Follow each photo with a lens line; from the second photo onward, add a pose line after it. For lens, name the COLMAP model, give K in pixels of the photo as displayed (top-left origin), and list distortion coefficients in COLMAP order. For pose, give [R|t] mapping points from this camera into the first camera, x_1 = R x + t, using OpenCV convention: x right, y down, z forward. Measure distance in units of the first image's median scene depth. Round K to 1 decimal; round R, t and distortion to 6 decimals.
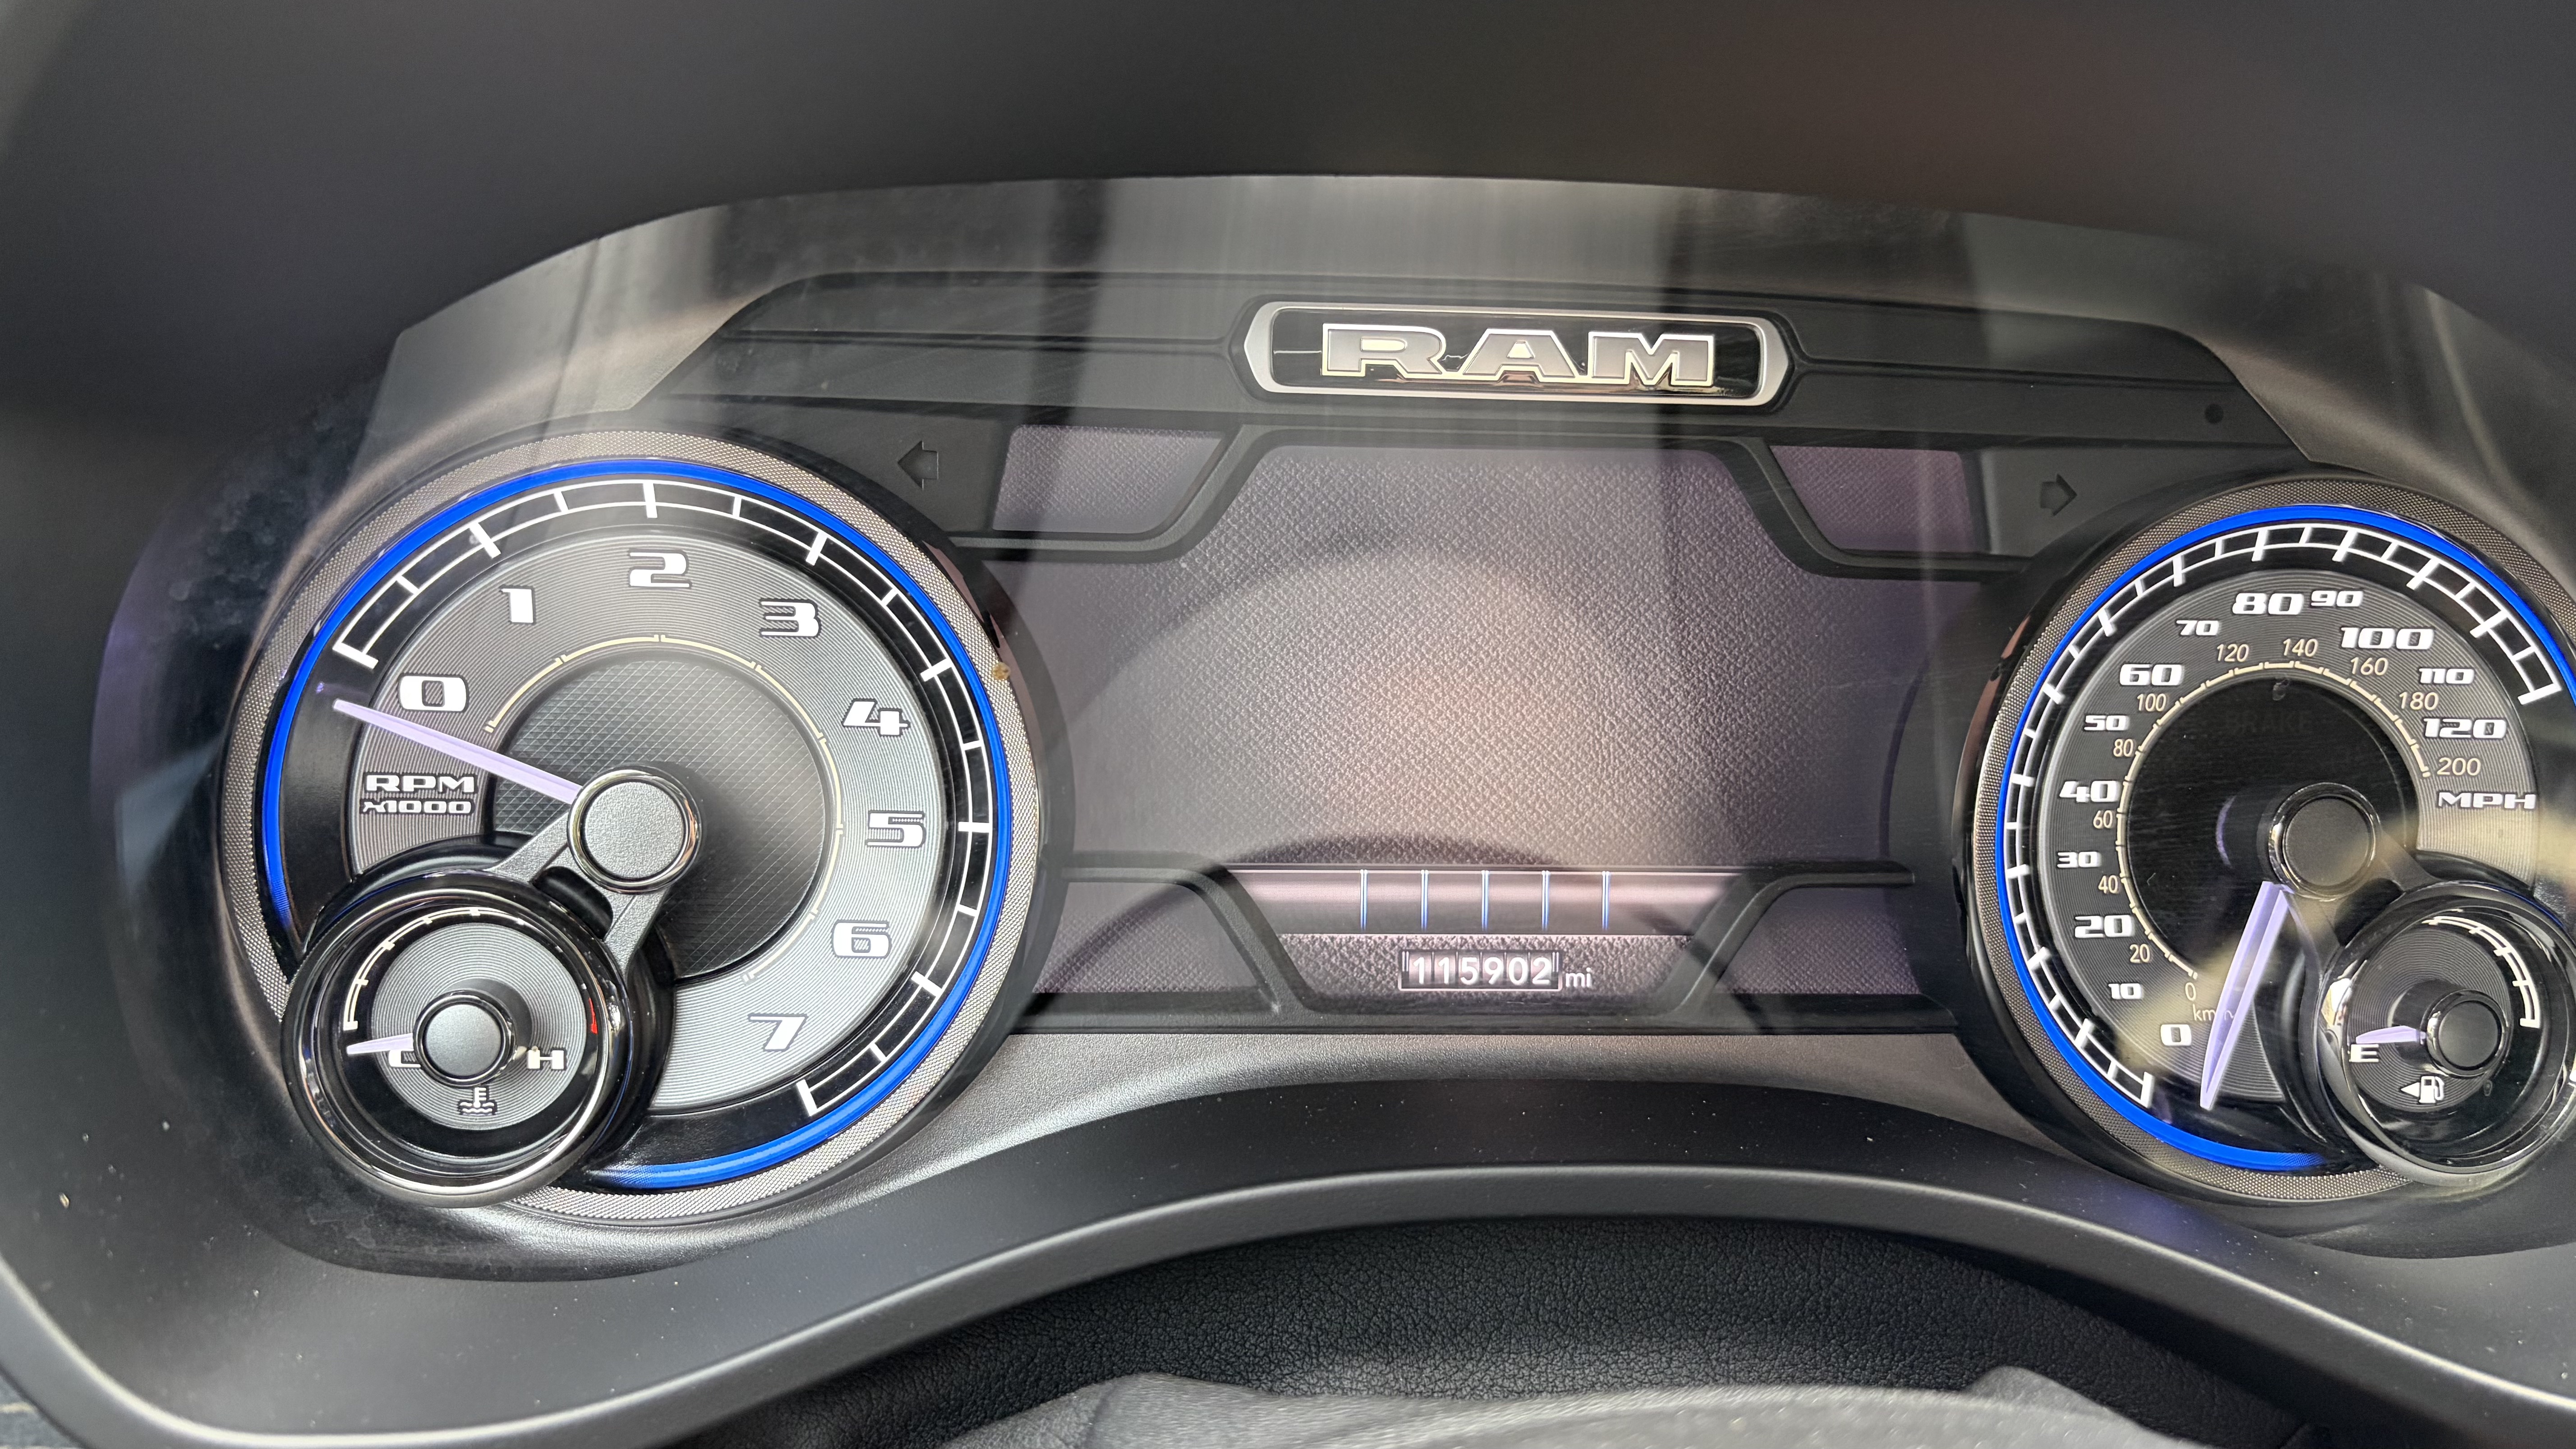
lens RADIAL K [[1997.5, 0, 1286.9], [0, 1997.5, 649.5], [0, 0, 1]] dist [0.071468, -0.212589]
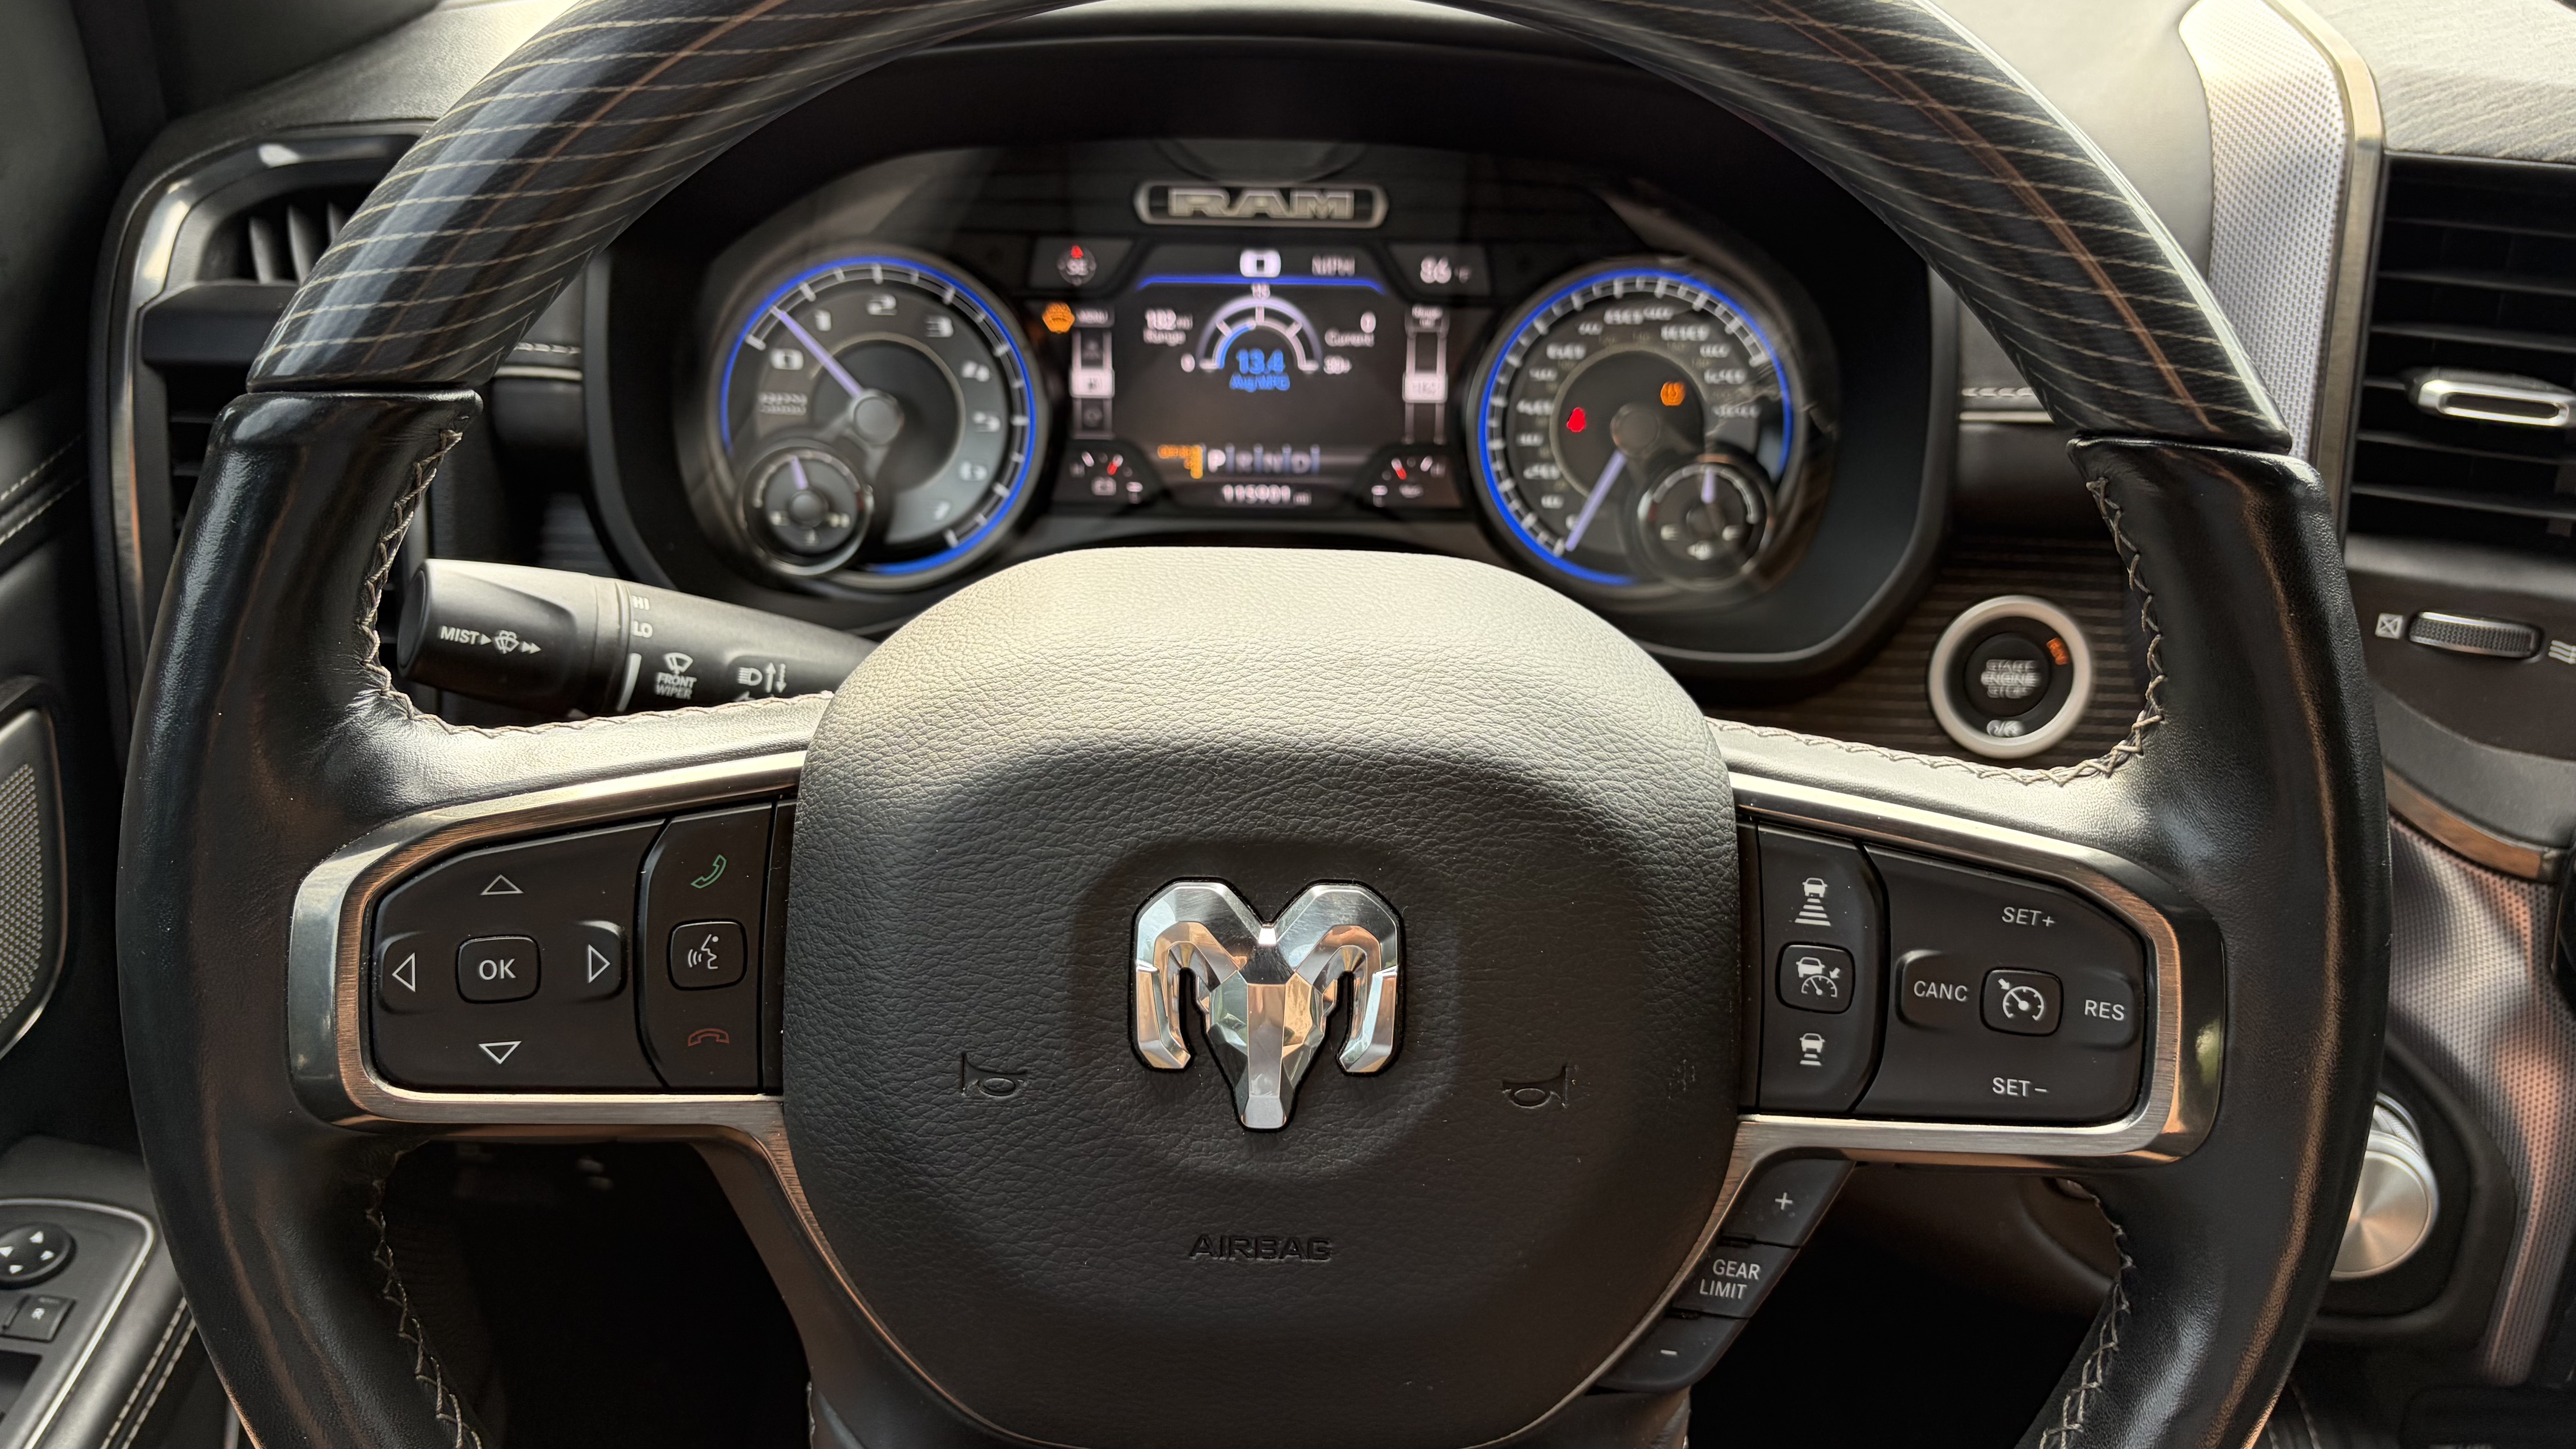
lens RADIAL K [[1934.6, 0, 1288.0], [0, 1934.6, 724.5], [0, 0, 1]] dist [0.081620, -0.183468]
pose [[0.997323, 0.006405, -0.072837, 0.291145], [0.004155, 0.989581, 0.143919, 0.107242], [0.073000, -0.143836, 0.986905, -1.131115]]
